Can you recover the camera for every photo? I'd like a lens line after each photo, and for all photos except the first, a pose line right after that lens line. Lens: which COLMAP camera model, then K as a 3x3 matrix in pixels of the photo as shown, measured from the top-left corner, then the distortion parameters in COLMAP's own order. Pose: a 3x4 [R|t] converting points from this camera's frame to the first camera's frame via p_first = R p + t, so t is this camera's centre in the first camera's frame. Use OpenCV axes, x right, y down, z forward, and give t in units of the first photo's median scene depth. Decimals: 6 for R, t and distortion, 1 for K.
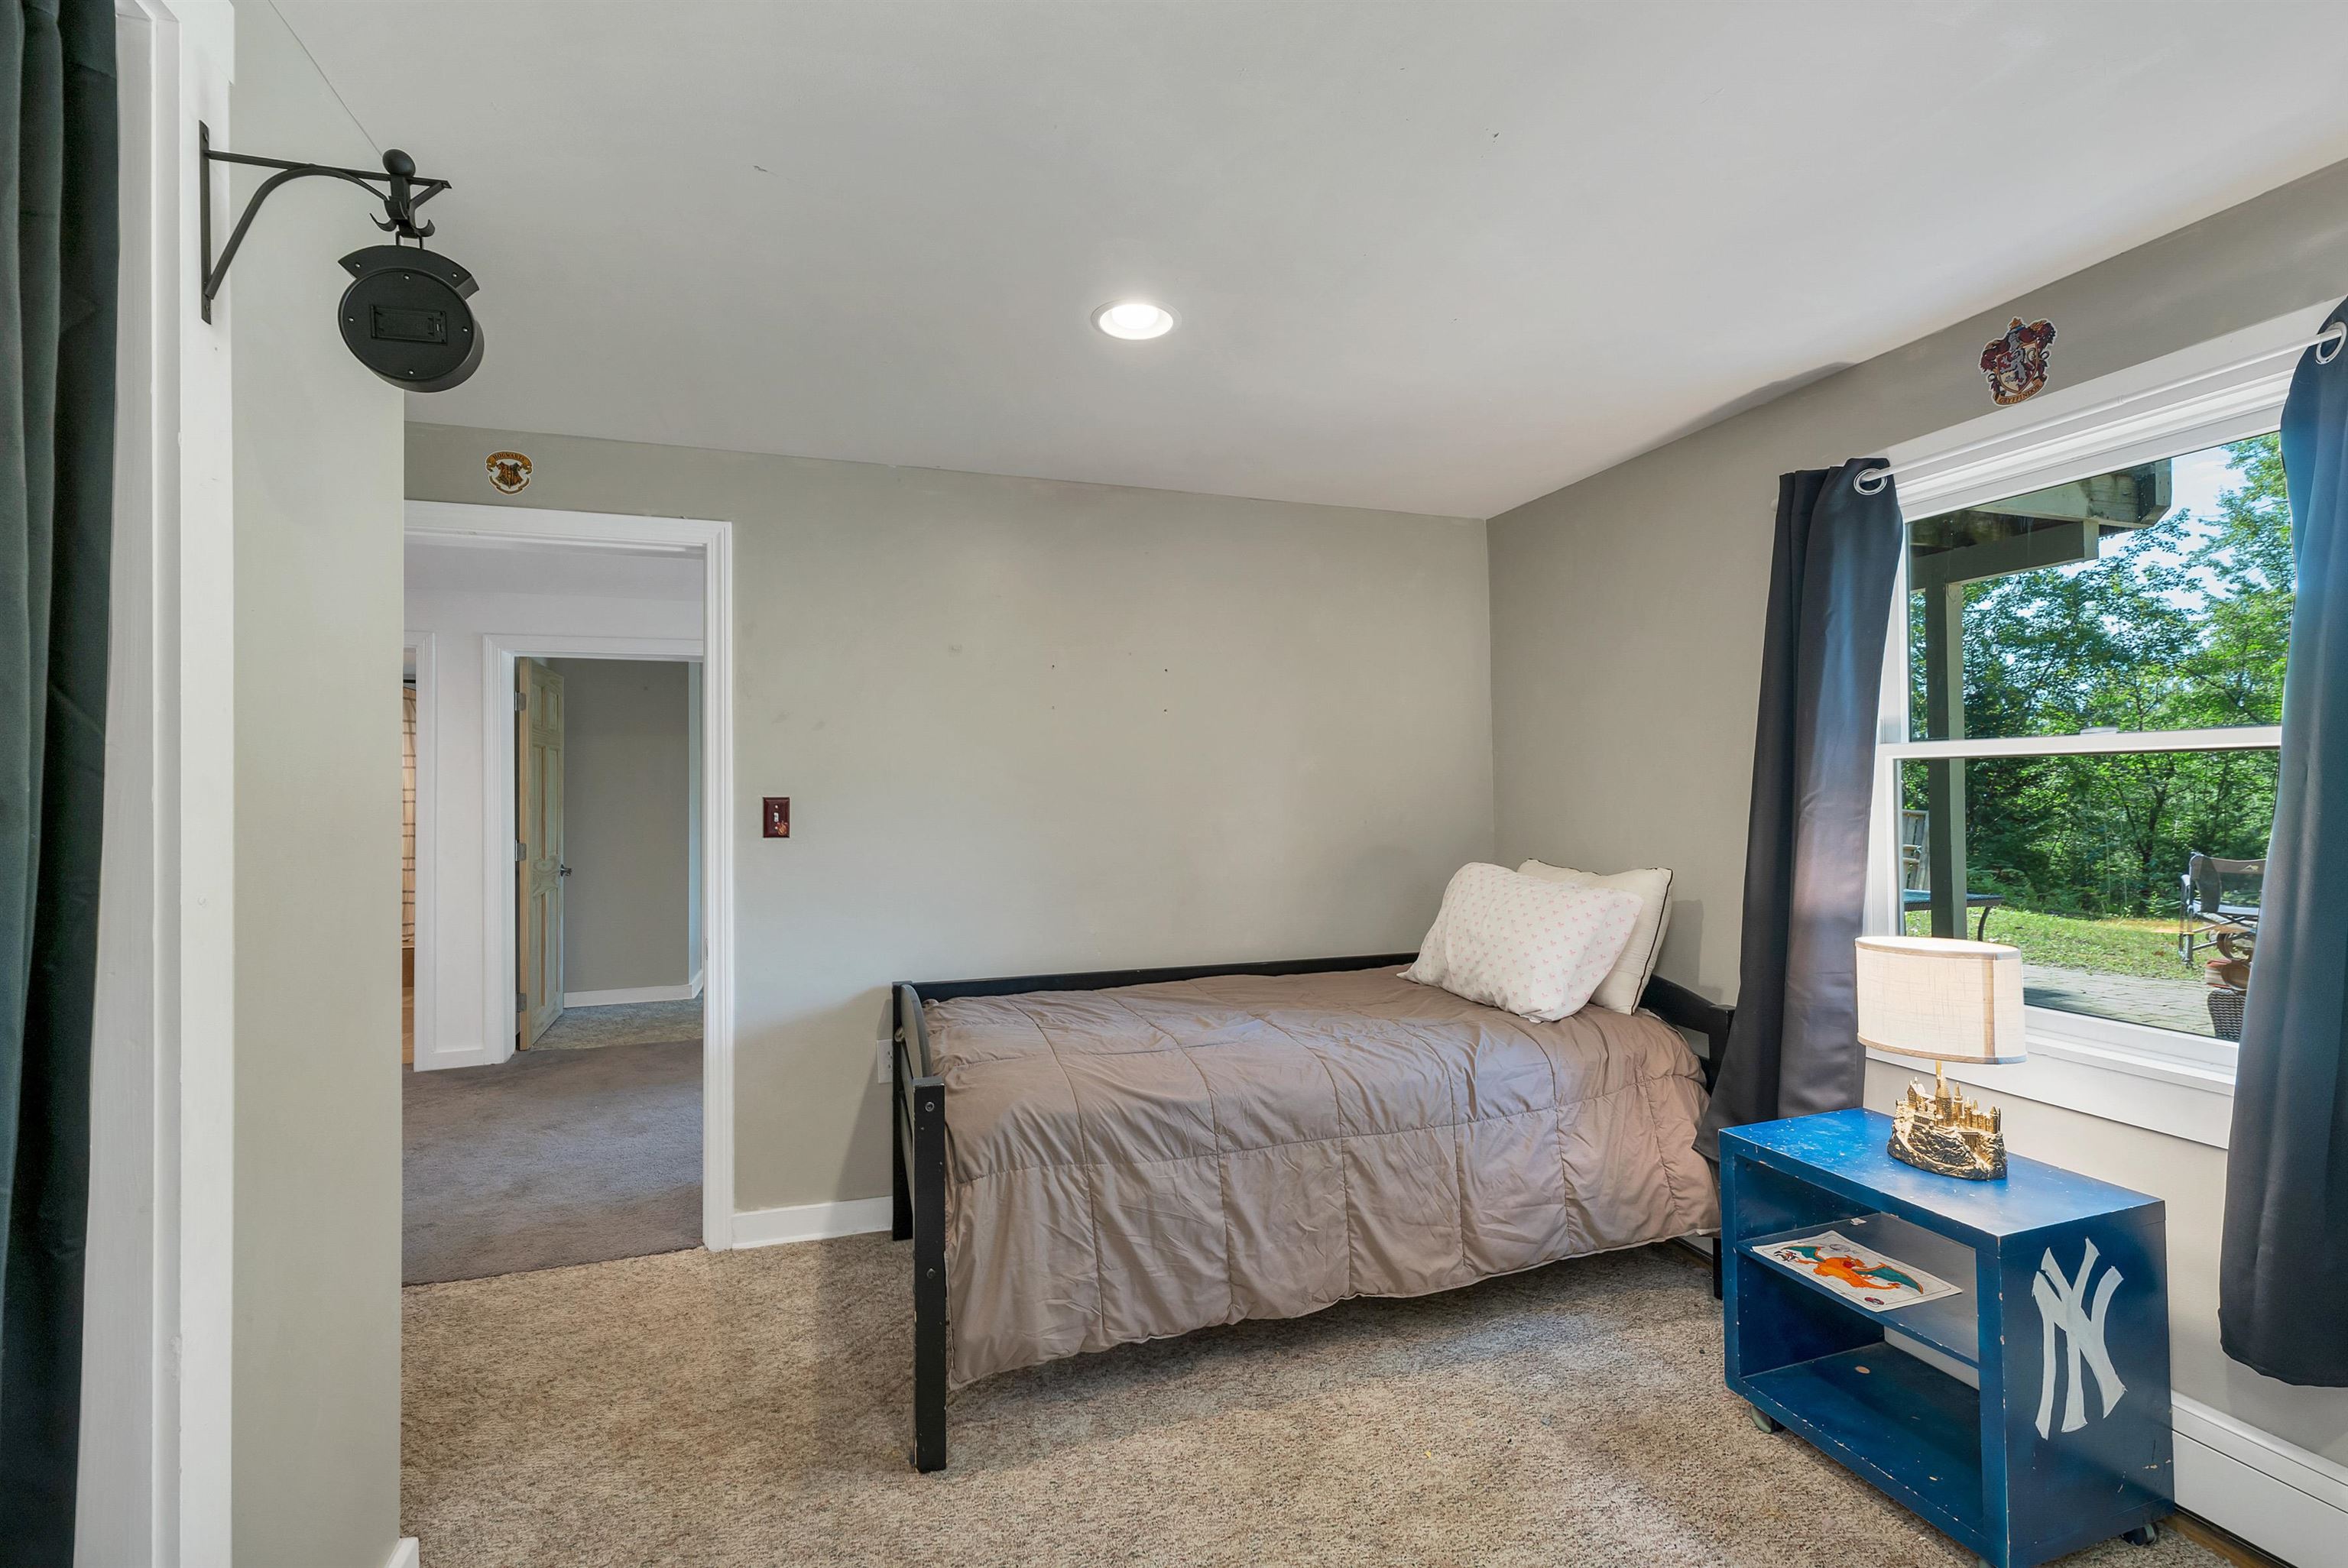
lens RADIAL K [[977.7, 0, 1164.4], [0, 977.7, 808.2], [0, 0, 1]] dist [0.002012, -0.000208]
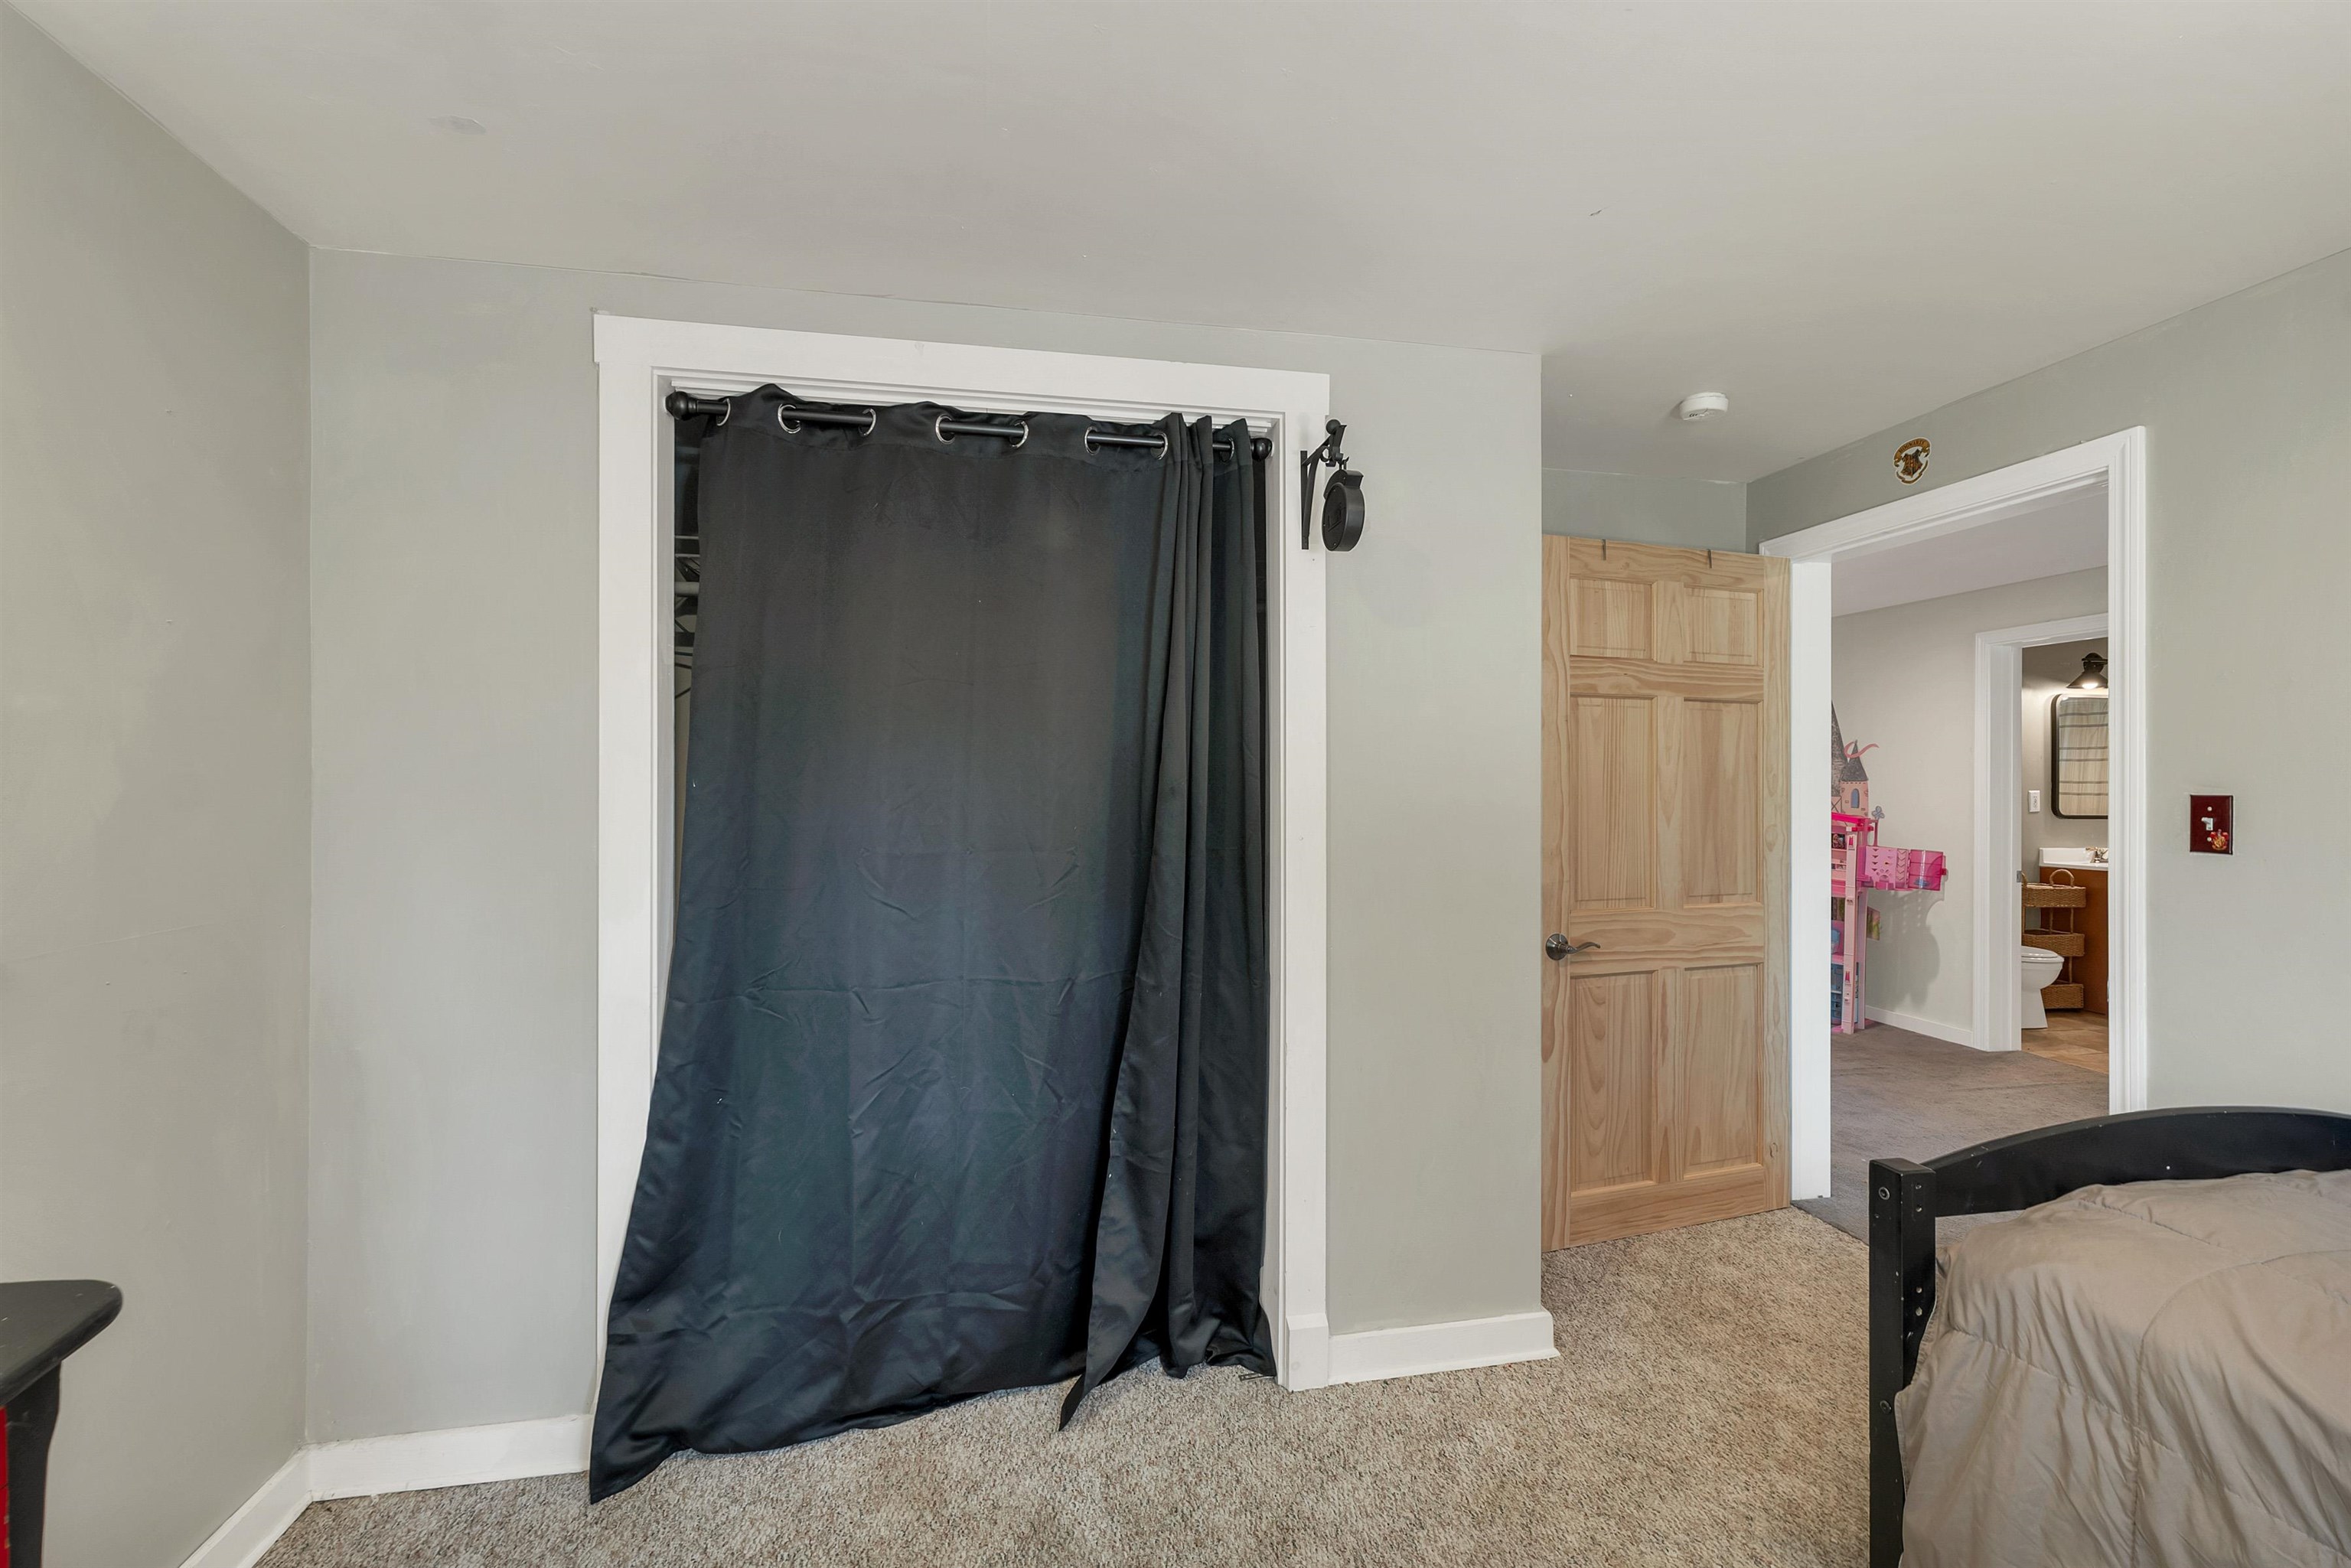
lens RADIAL K [[979.0, 0, 1165.9], [0, 979.0, 808.2], [0, 0, 1]] dist [0.002012, -0.000208]
pose [[-0.074346, 0.038489, -0.996489, 0.394053], [-0.020926, 0.998975, 0.040146, -0.015453], [0.997013, 0.023837, -0.073465, 0.327761]]
